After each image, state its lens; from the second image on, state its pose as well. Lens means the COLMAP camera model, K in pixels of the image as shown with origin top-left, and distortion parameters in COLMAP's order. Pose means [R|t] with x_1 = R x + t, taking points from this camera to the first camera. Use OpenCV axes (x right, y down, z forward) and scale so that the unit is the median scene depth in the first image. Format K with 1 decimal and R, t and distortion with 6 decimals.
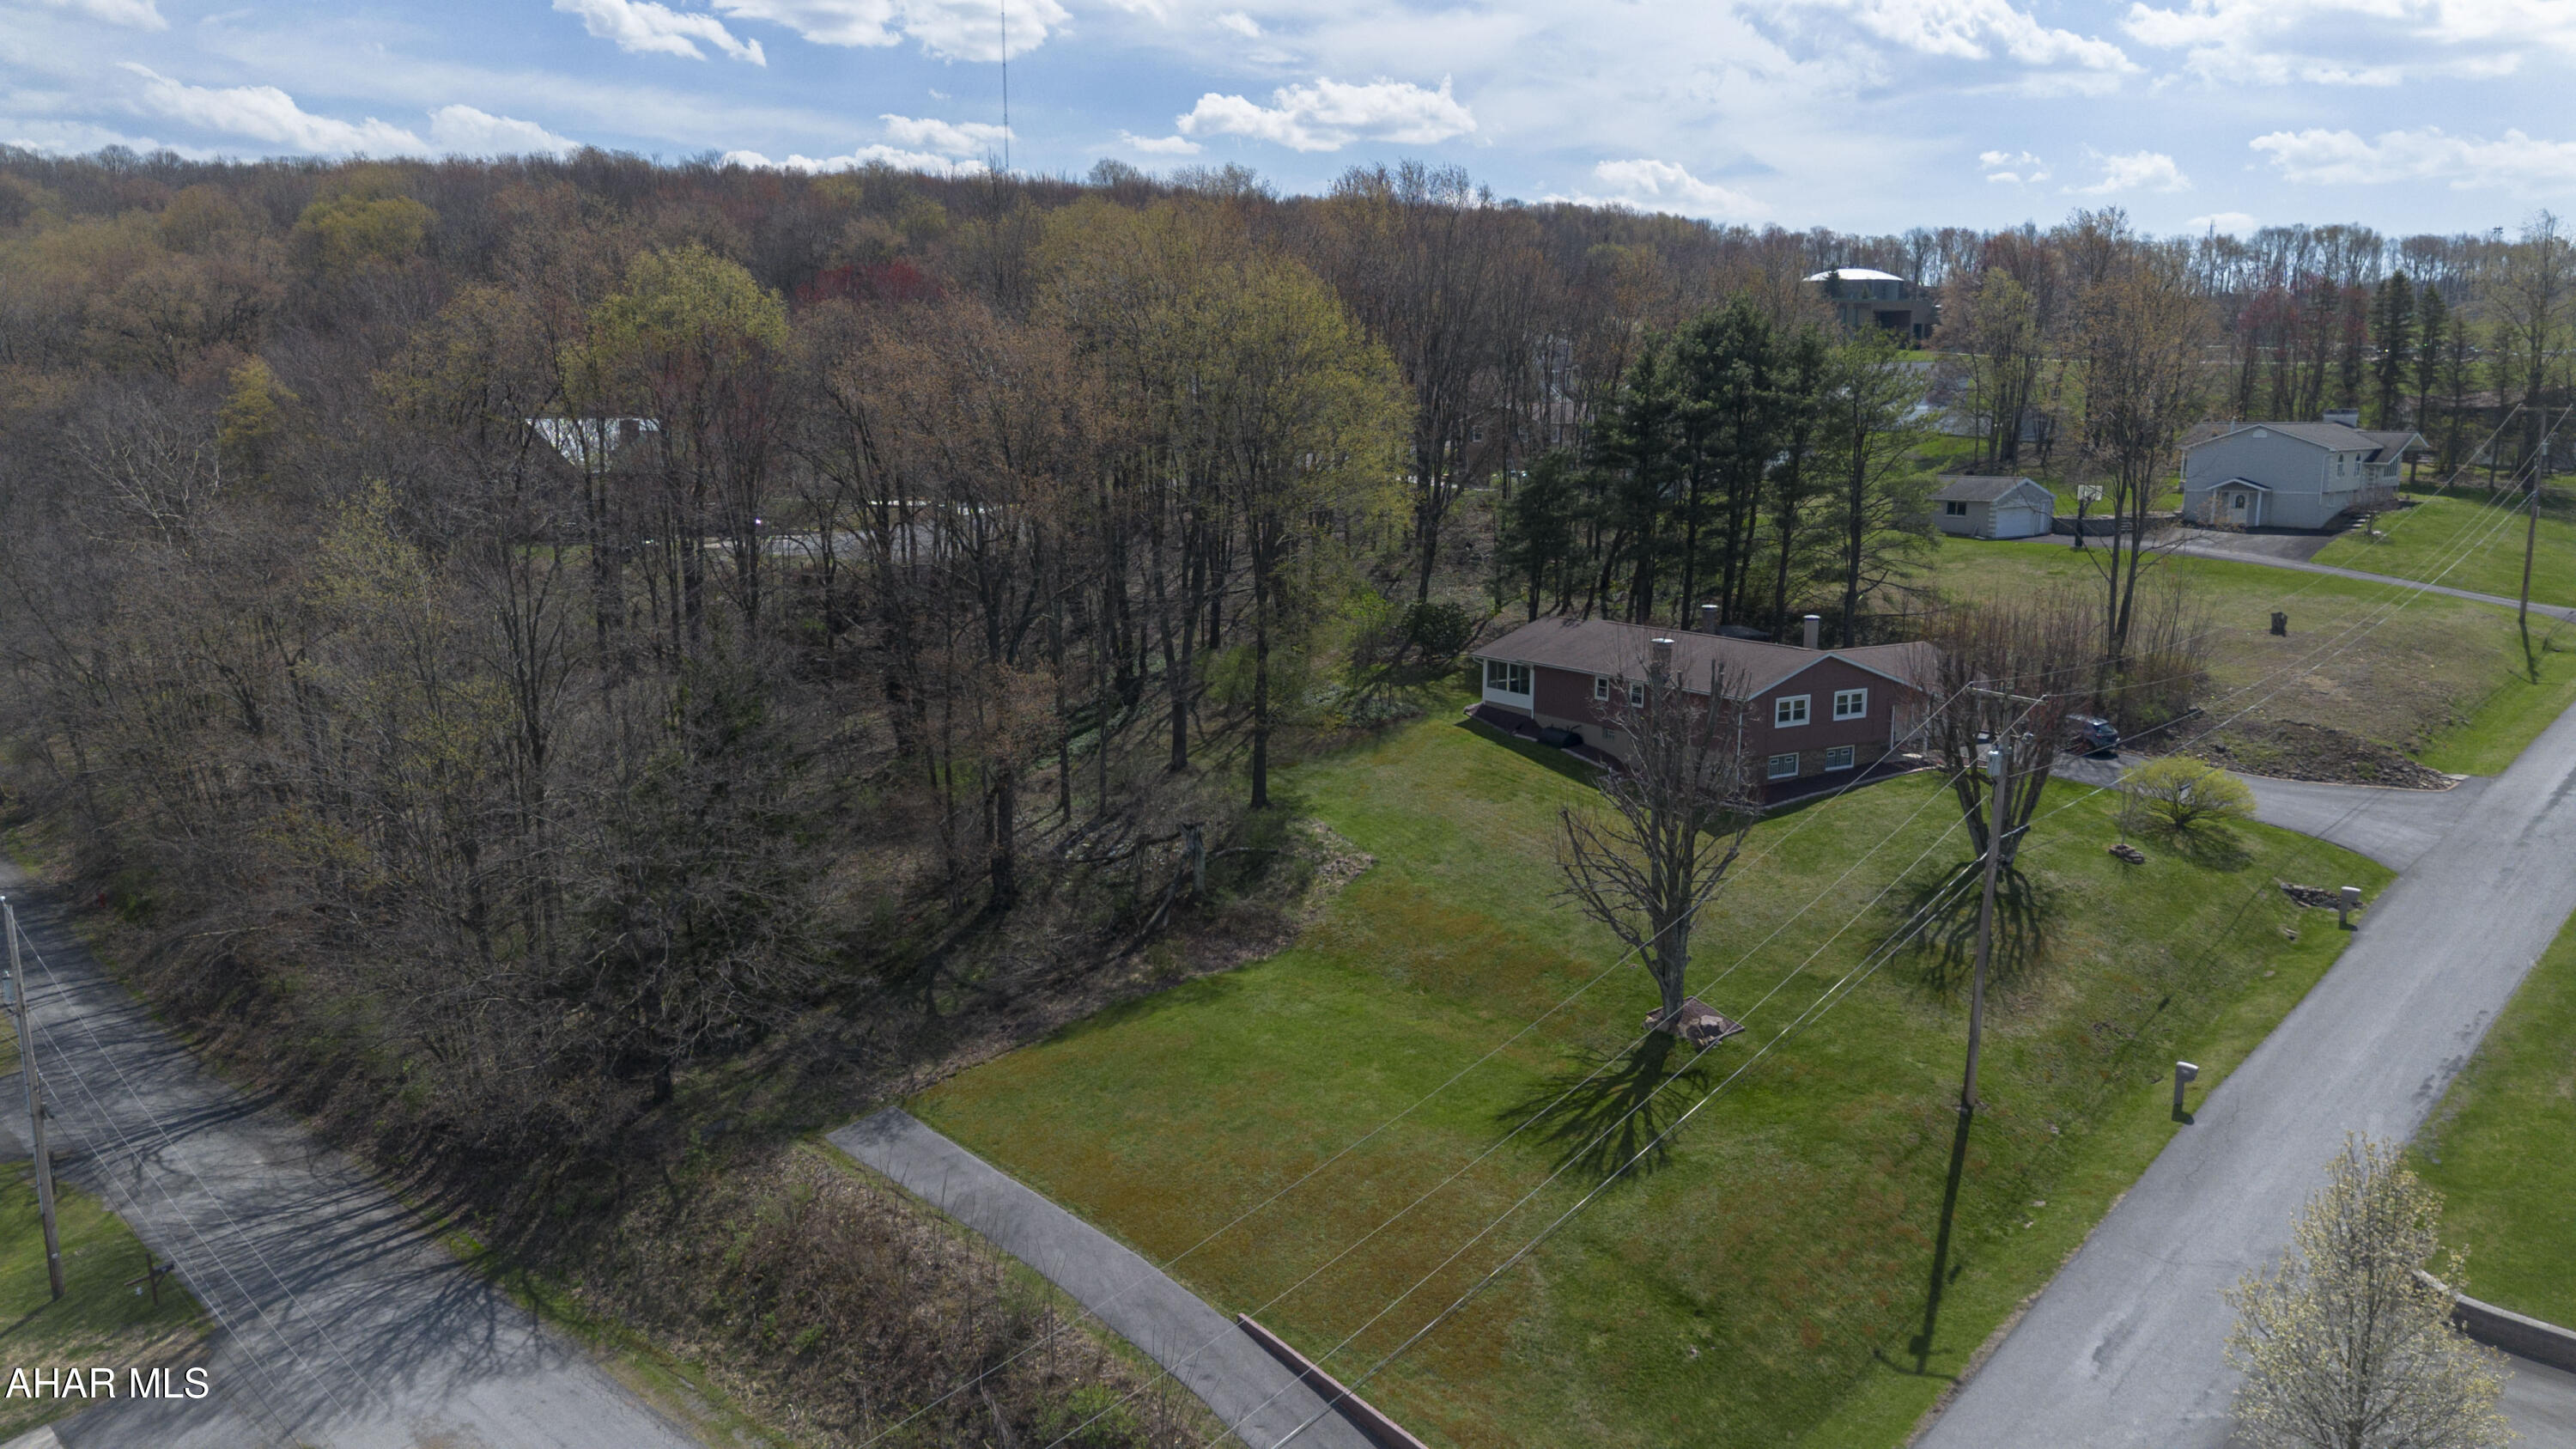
lens RADIAL K [[1829.2, 0, 1294.1], [0, 1829.2, 722.3], [0, 0, 1]] dist [0.070153, -0.060862]
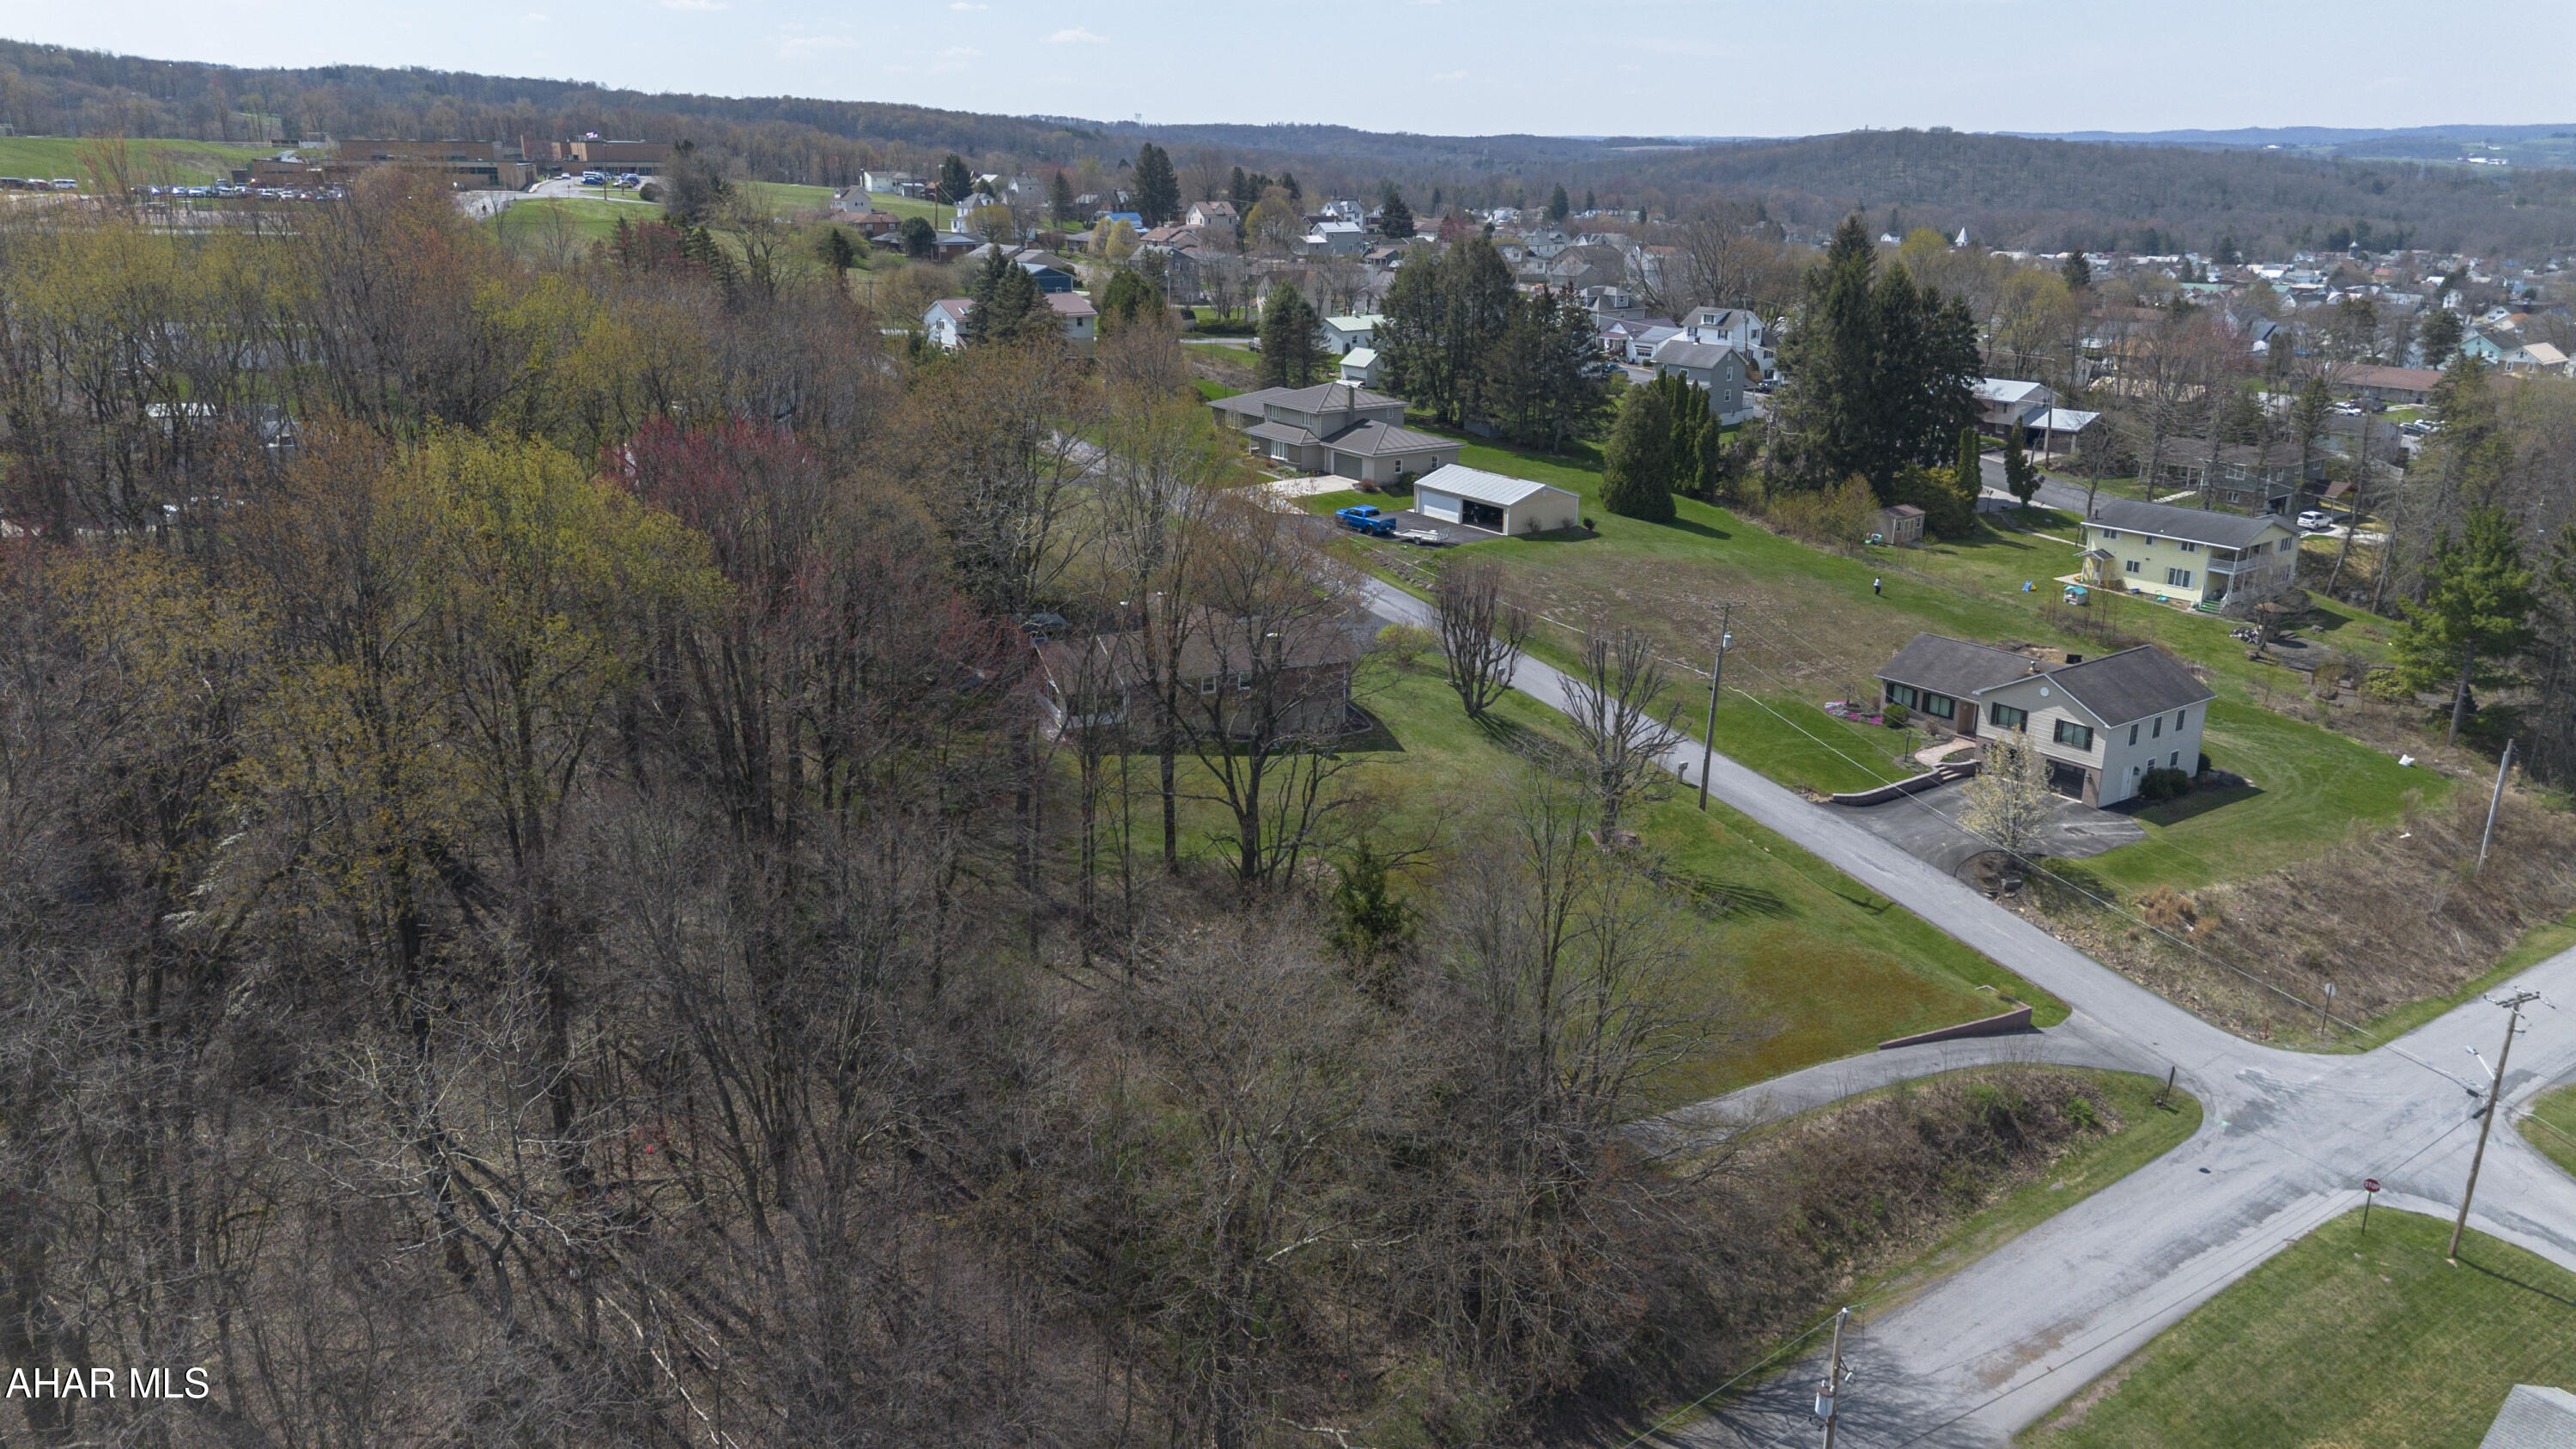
lens RADIAL K [[1829.2, 0, 1280.7], [0, 1829.2, 730.1], [0, 0, 1]] dist [0.070153, -0.060862]
pose [[0.165530, -0.298084, 0.940078, -1.162967], [0.163494, 0.948332, 0.271913, -0.369221], [-0.972558, 0.108687, 0.205712, 0.797423]]
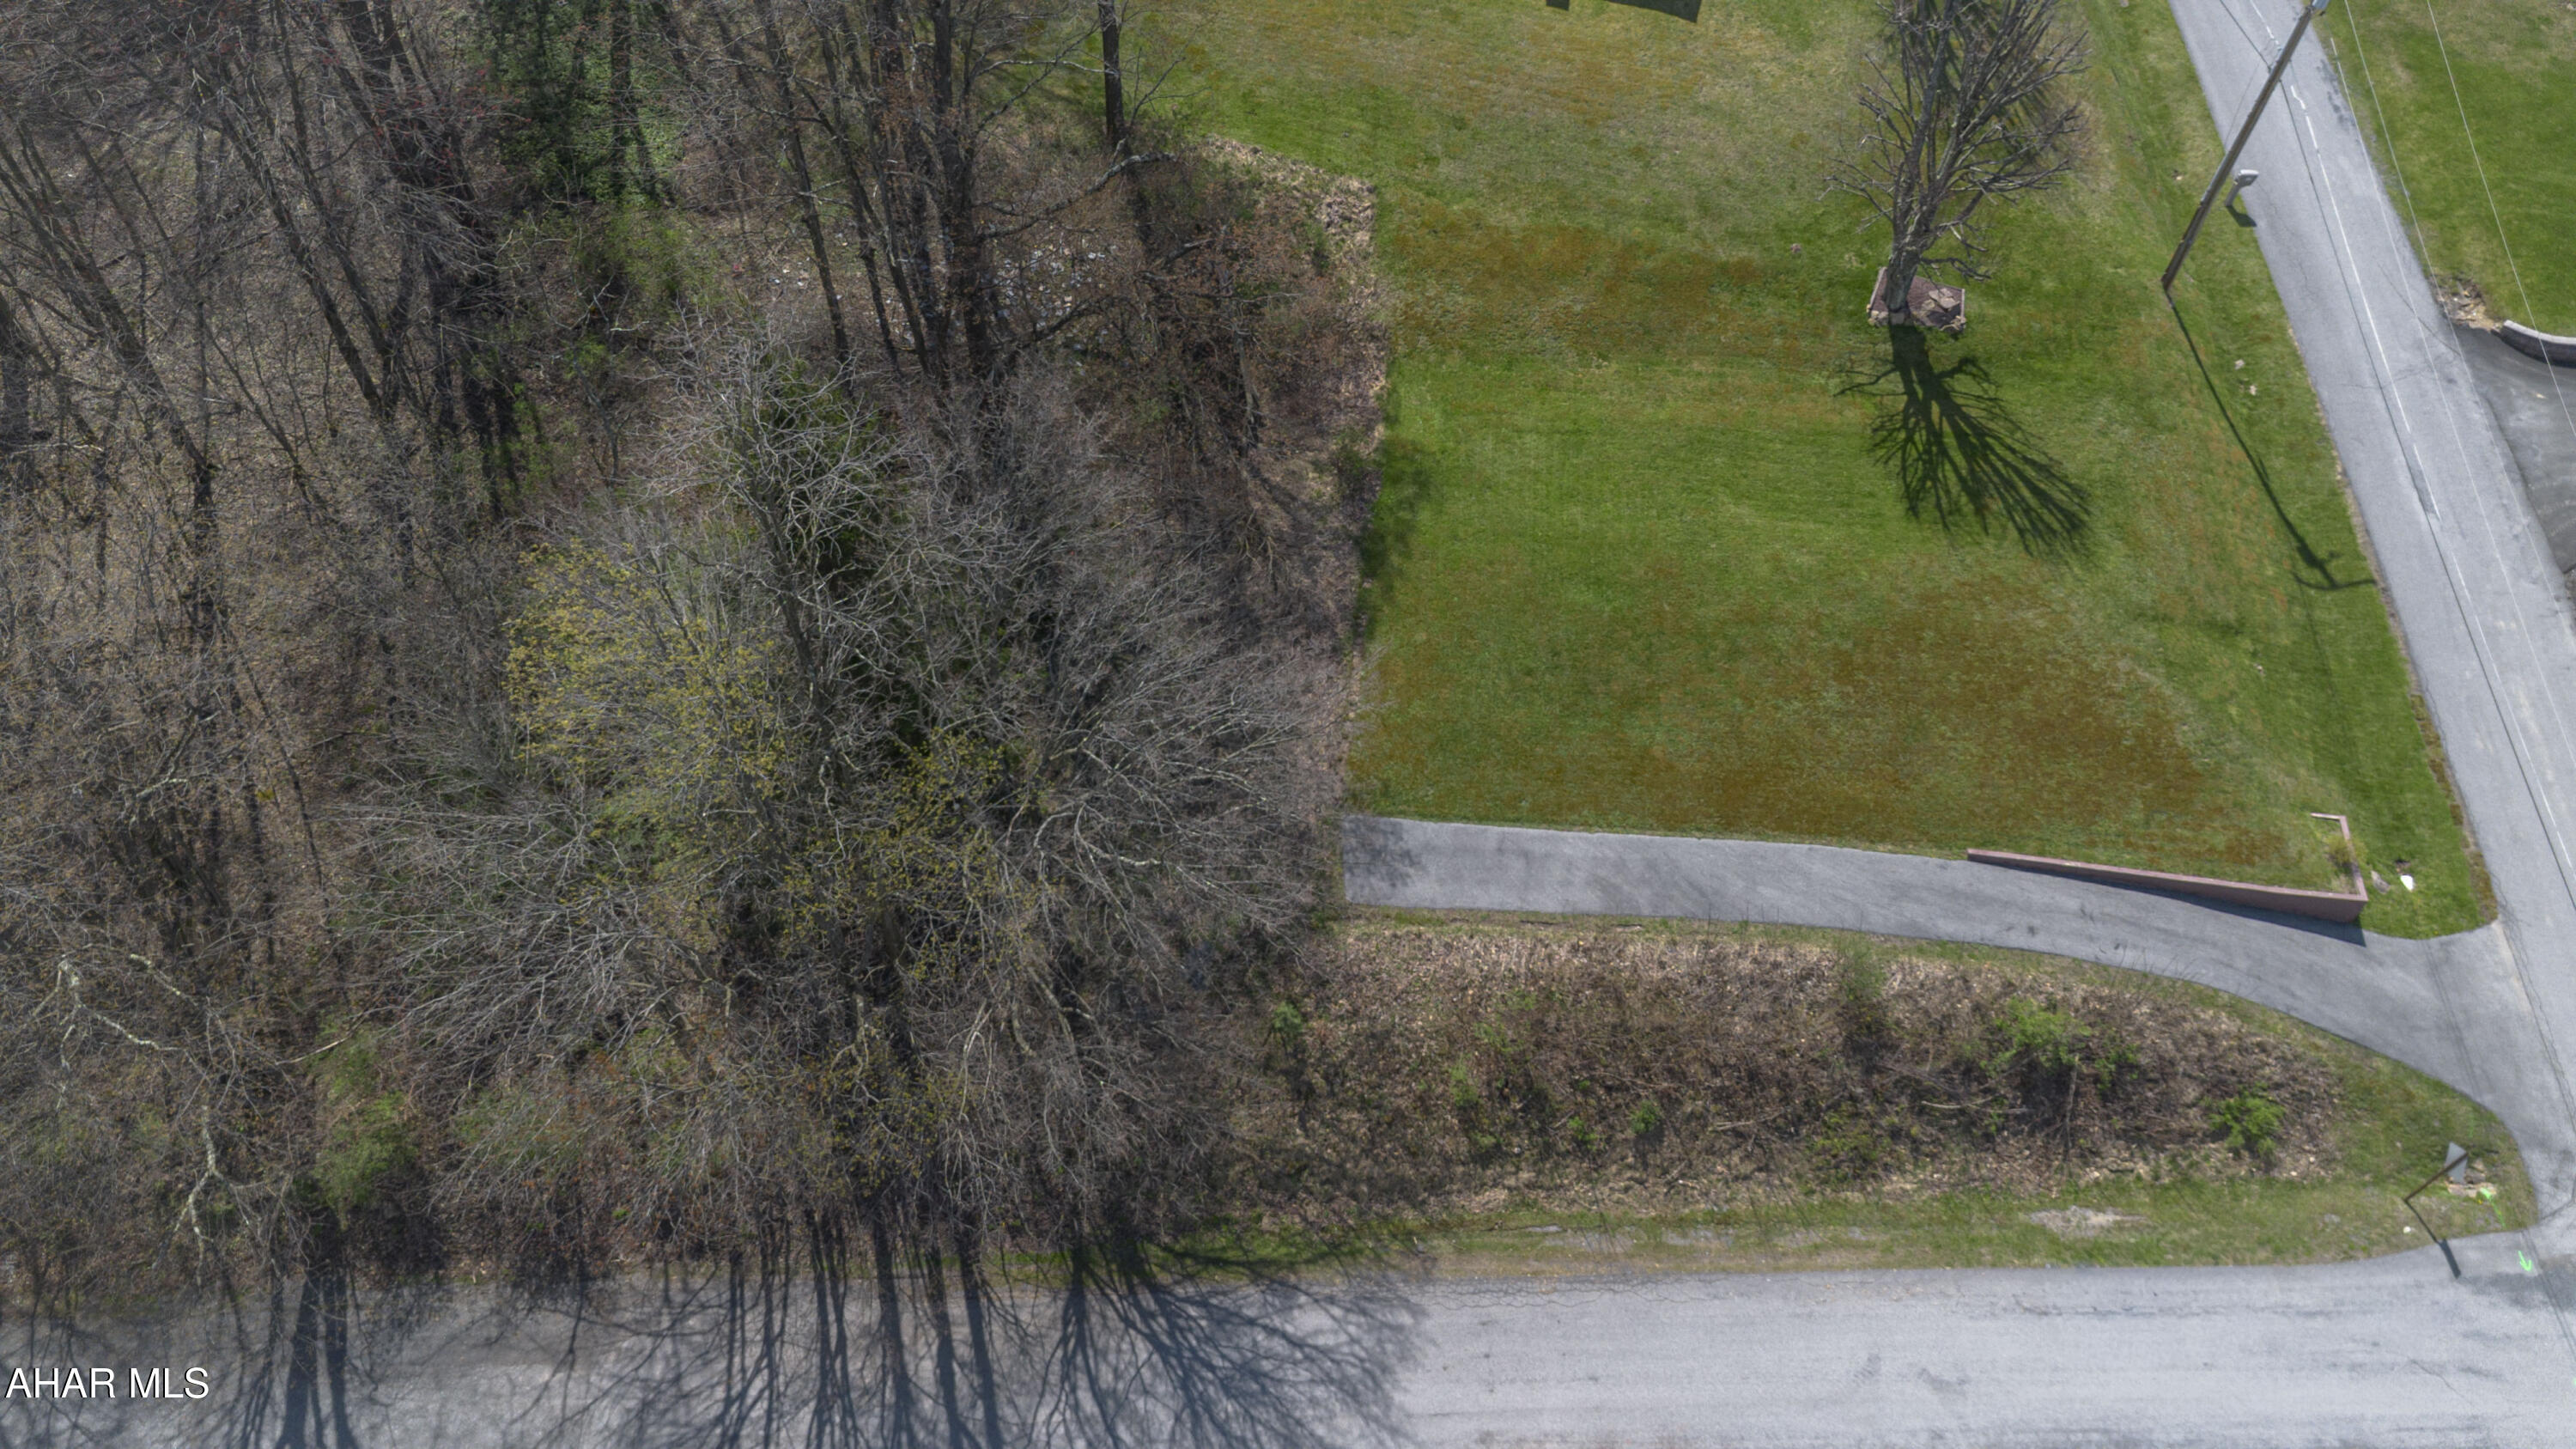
lens RADIAL K [[1829.2, 0, 1290.3], [0, 1829.2, 720.9], [0, 0, 1]] dist [0.070153, -0.060862]
pose [[0.702993, -0.538060, 0.465071, -0.501094], [0.103767, 0.724530, 0.681387, -0.319975], [-0.703586, -0.430752, 0.565173, 0.493348]]
